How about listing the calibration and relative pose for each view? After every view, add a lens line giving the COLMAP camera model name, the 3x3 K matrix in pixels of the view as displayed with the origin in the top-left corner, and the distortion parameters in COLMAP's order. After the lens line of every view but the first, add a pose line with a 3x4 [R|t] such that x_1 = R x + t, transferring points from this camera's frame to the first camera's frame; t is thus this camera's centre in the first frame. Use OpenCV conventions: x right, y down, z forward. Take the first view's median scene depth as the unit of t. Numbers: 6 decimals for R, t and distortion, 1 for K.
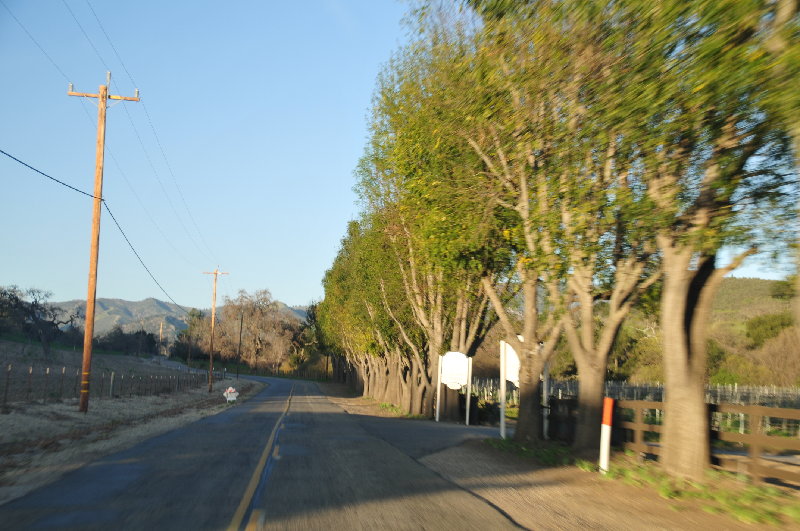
lens RADIAL K [[1303.9, 0, 402.3], [0, 1303.9, 264.9], [0, 0, 1]] dist [0.075486, 0.000000]
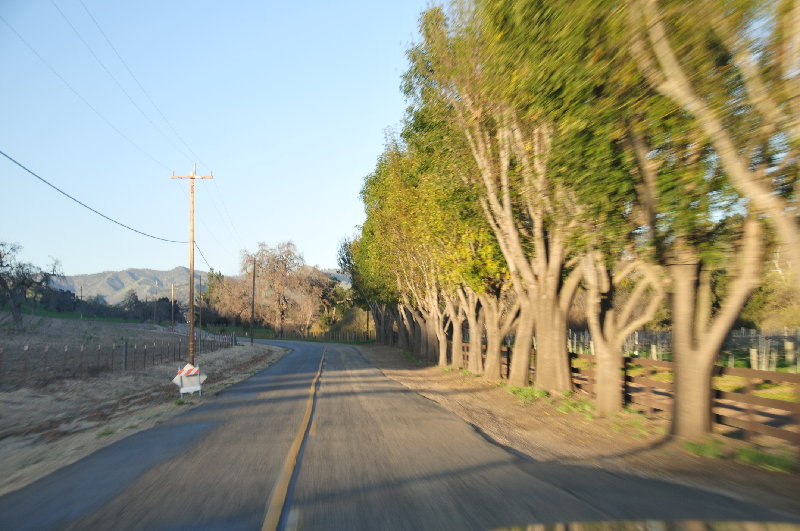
lens RADIAL K [[1303.9, 0, 397.9], [0, 1303.9, 266.0], [0, 0, 1]] dist [0.075486, 0.000000]
pose [[0.998933, -0.038534, -0.025441, -0.010468], [0.039312, 0.998752, 0.030813, 0.011408], [0.024222, -0.031780, 0.999201, 0.129854]]
